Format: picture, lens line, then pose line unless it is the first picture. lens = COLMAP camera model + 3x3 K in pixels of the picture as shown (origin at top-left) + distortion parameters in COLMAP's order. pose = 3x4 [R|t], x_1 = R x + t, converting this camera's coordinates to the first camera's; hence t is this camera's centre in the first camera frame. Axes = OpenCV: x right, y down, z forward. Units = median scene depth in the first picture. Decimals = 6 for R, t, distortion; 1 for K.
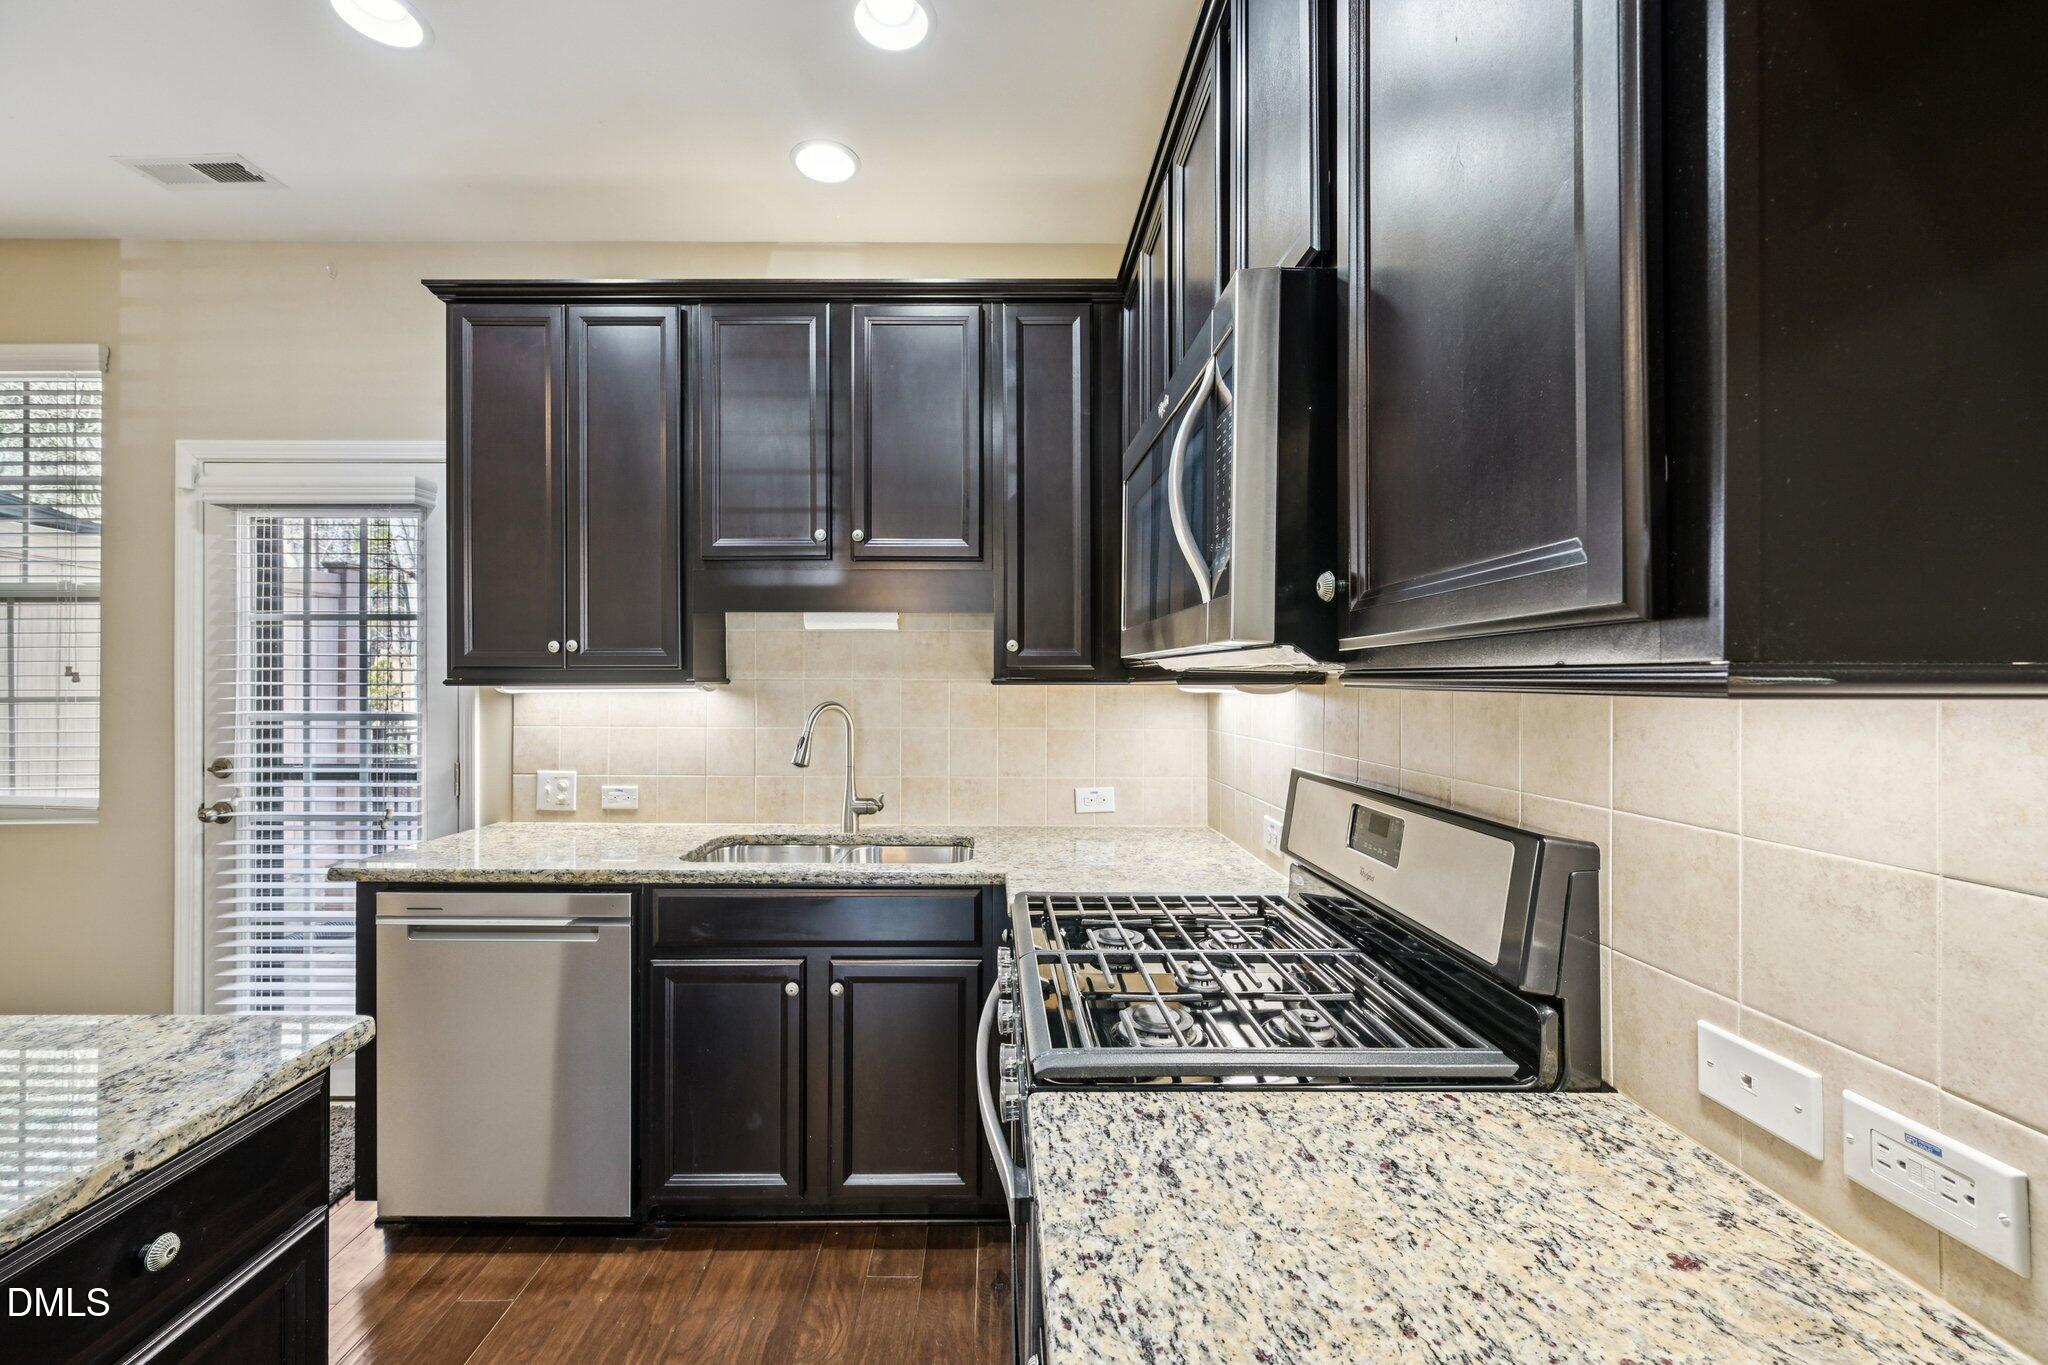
lens RADIAL K [[806.3, 0, 998.6], [0, 806.3, 679.0], [0, 0, 1]] dist [0.000154, 0.000045]
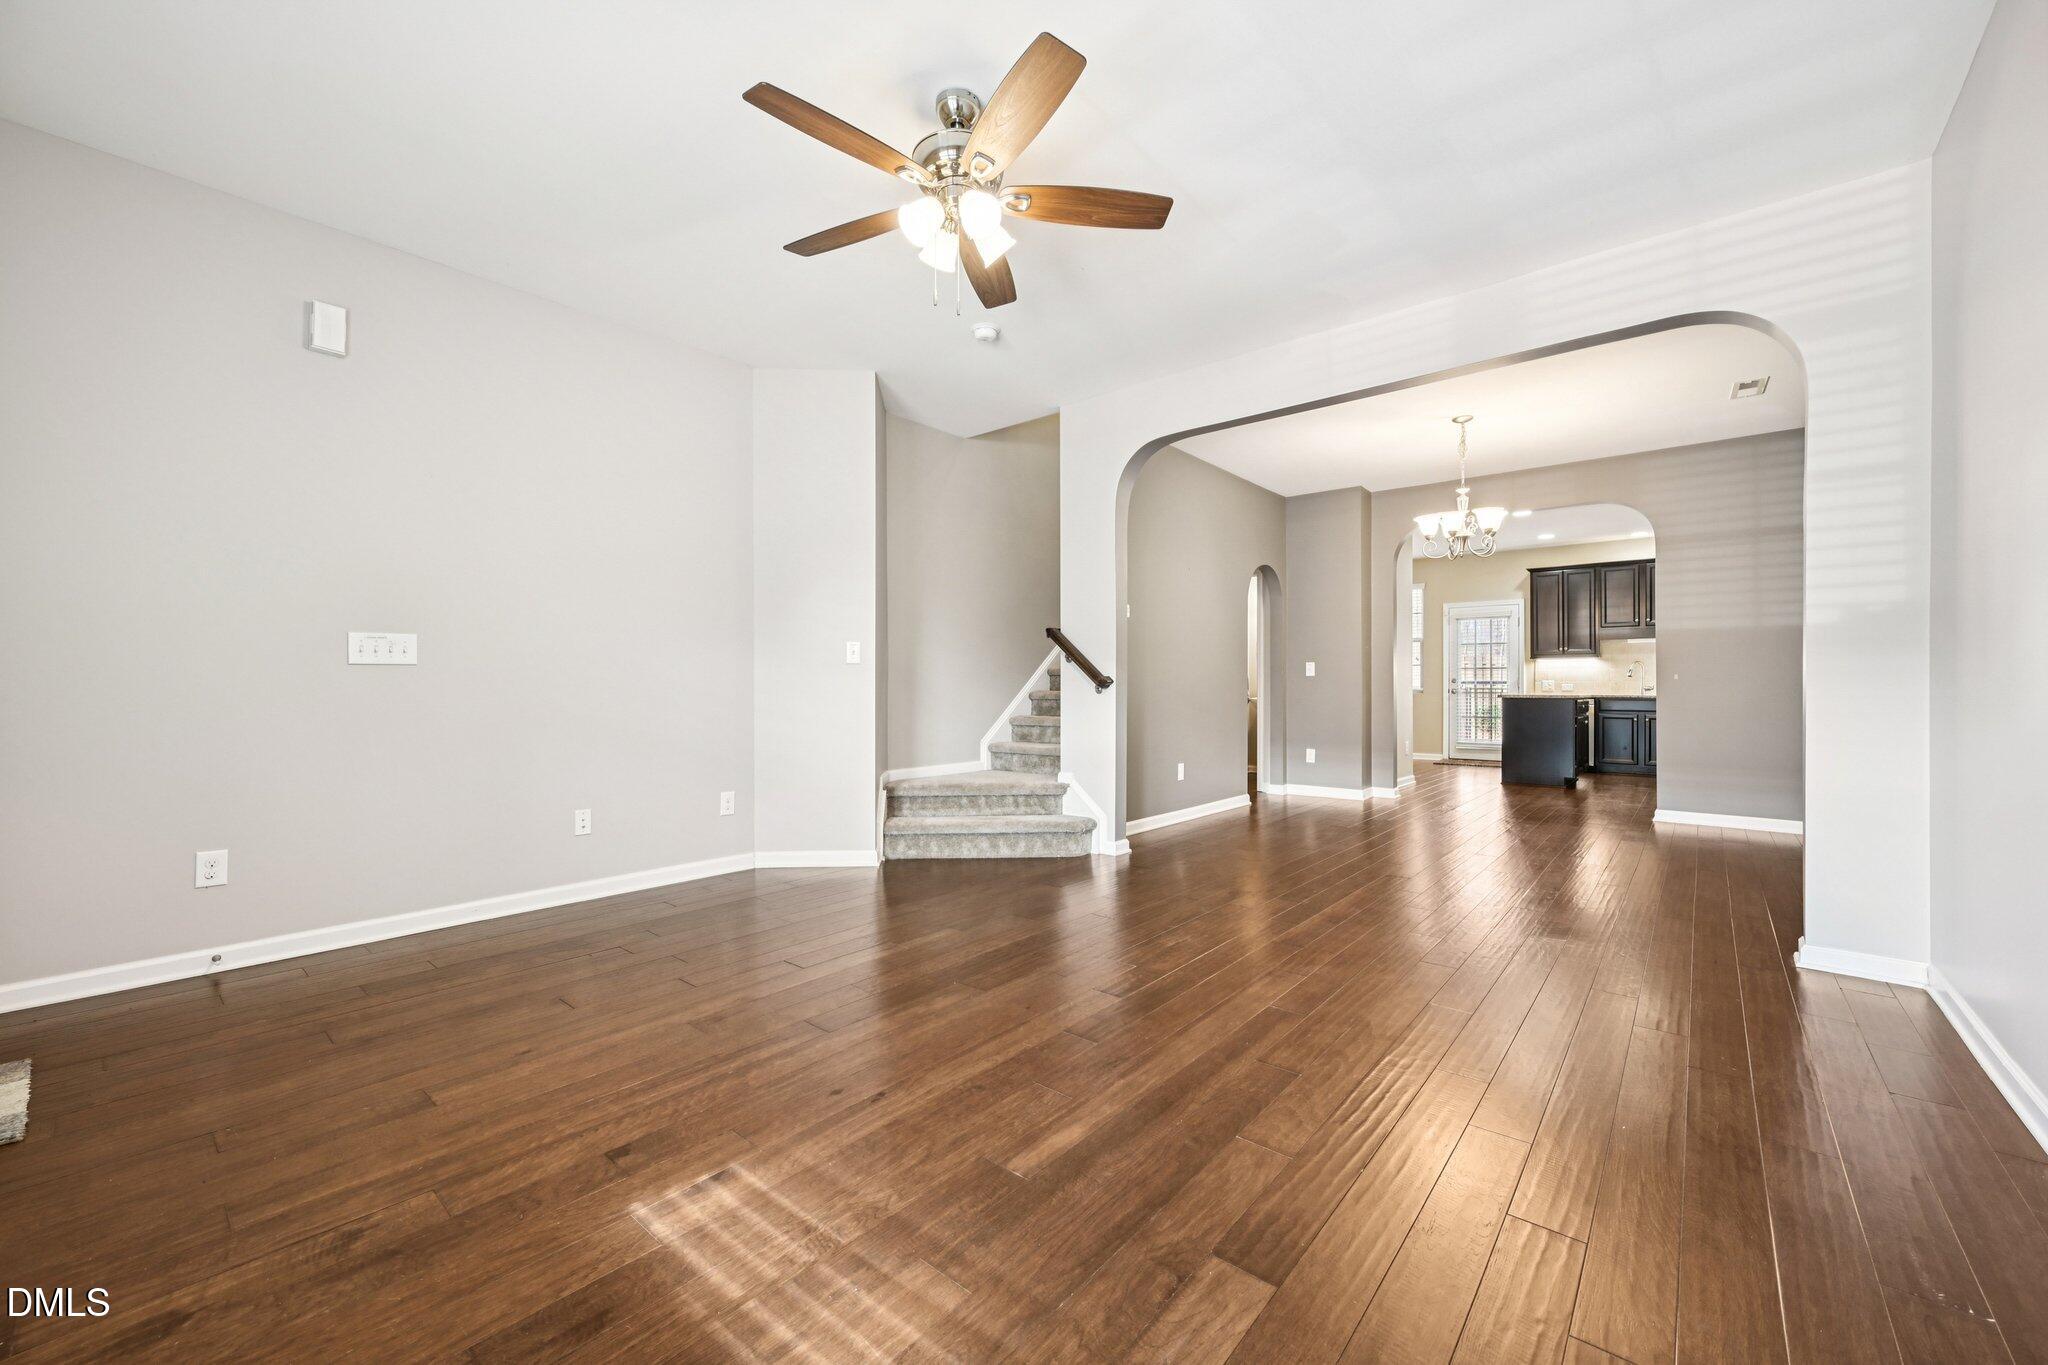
lens RADIAL K [[798.6, 0, 1023.7], [0, 798.6, 686.1], [0, 0, 1]] dist [-0.000521, -0.000144]
pose [[0.757515, -0.003897, -0.652807, 0.136378], [0.006163, 0.999980, 0.001182, 0.241510], [0.652789, -0.004919, 0.757524, -7.386469]]
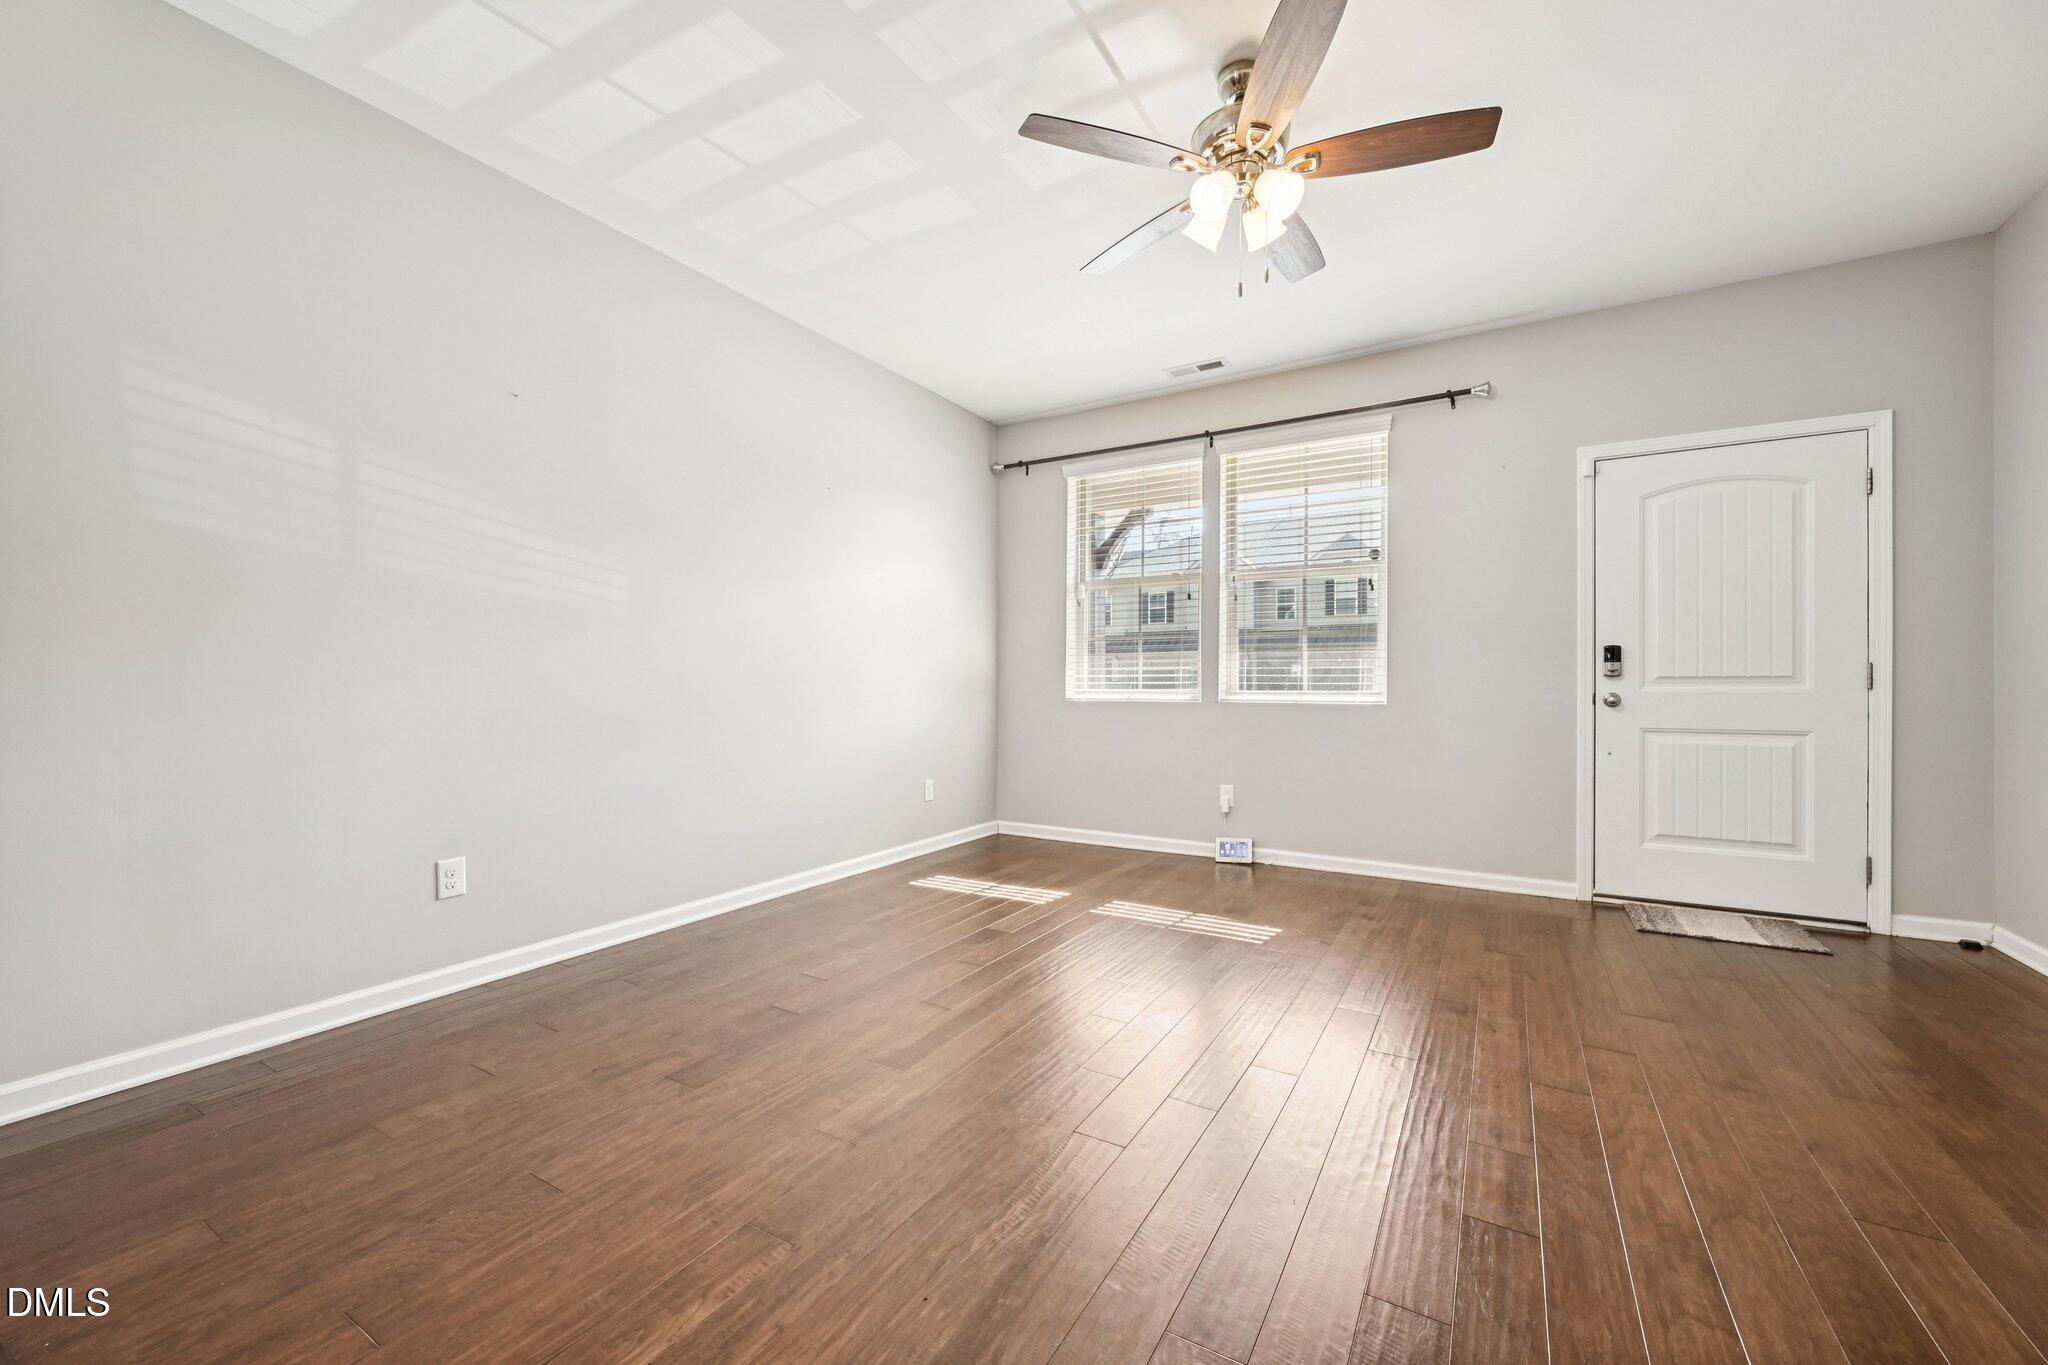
lens RADIAL K [[803.9, 0, 1027.6], [0, 803.9, 687.7], [0, 0, 1]] dist [0.000590, 0.000110]
pose [[-0.856328, -0.004725, 0.516410, -1.768653], [-0.006414, 0.999978, -0.001488, 0.256278], [-0.516392, -0.004586, -0.856340, -4.202102]]
